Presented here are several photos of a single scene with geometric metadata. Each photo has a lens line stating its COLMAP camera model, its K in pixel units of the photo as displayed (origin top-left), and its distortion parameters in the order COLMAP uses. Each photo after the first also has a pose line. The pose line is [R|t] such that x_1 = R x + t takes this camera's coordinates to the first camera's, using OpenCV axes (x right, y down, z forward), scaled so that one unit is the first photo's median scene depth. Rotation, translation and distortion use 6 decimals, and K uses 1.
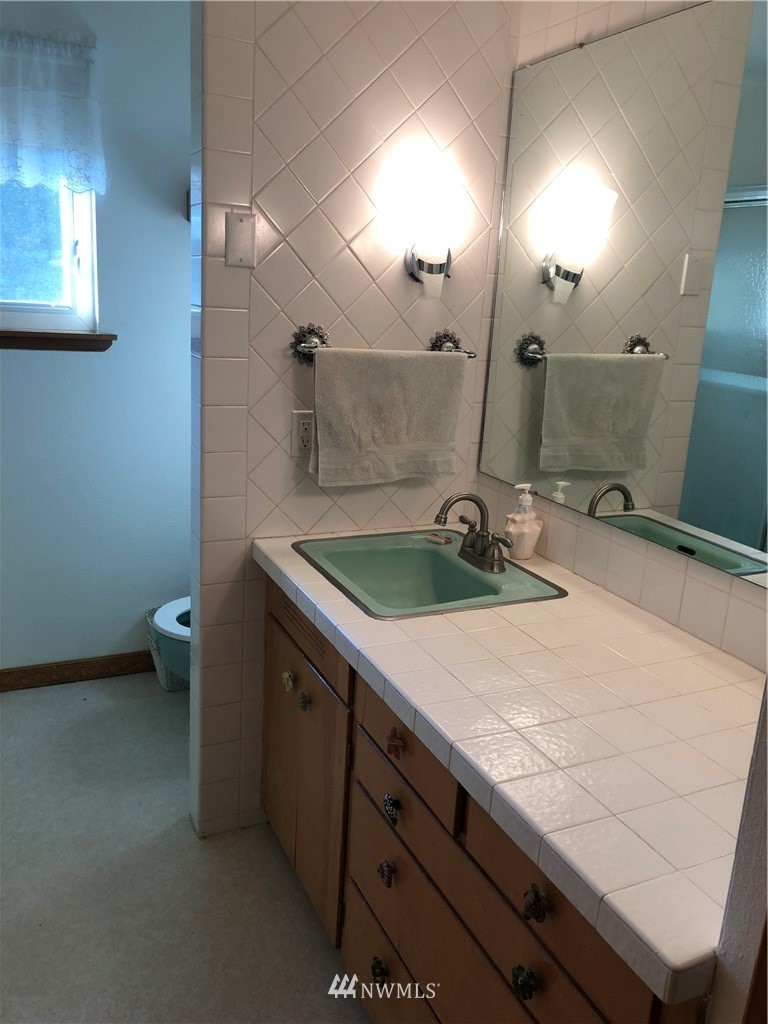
lens RADIAL K [[848.0, 0, 383.2], [0, 848.0, 511.7], [0, 0, 1]] dist [0.043041, -0.039010]
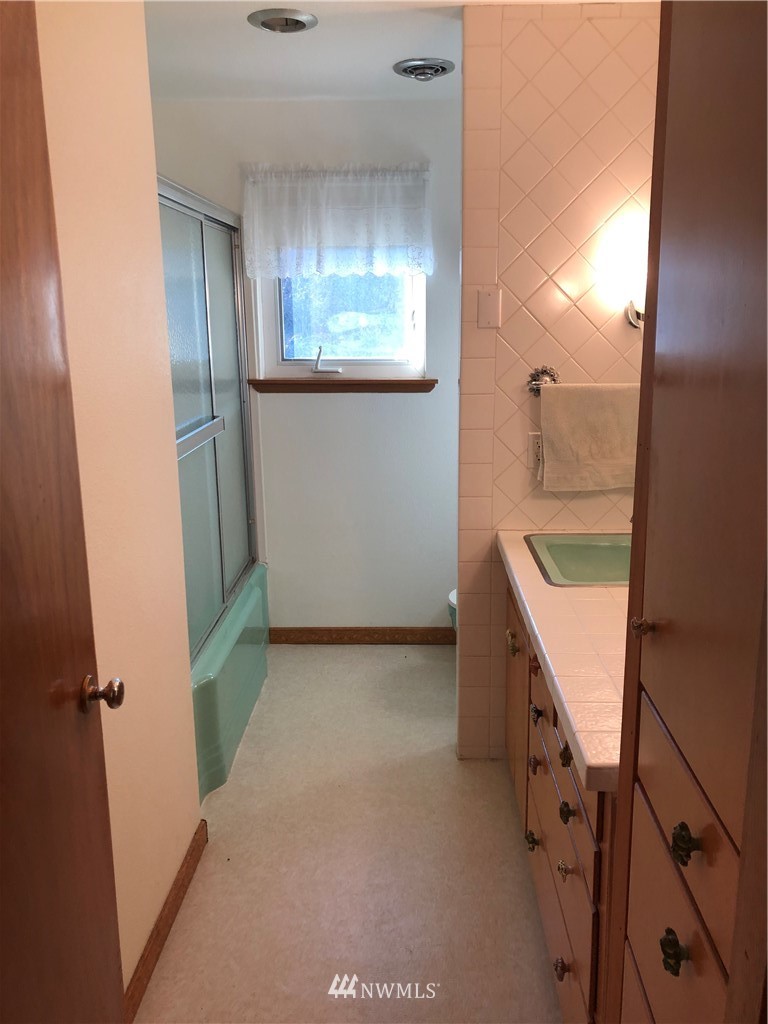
lens RADIAL K [[848.0, 0, 386.4], [0, 848.0, 513.0], [0, 0, 1]] dist [0.043041, -0.039010]
pose [[0.888808, 0.034945, -0.456945, 0.294443], [-0.052585, 0.998279, -0.025940, 0.048875], [0.455253, 0.047084, 0.889117, -0.251299]]
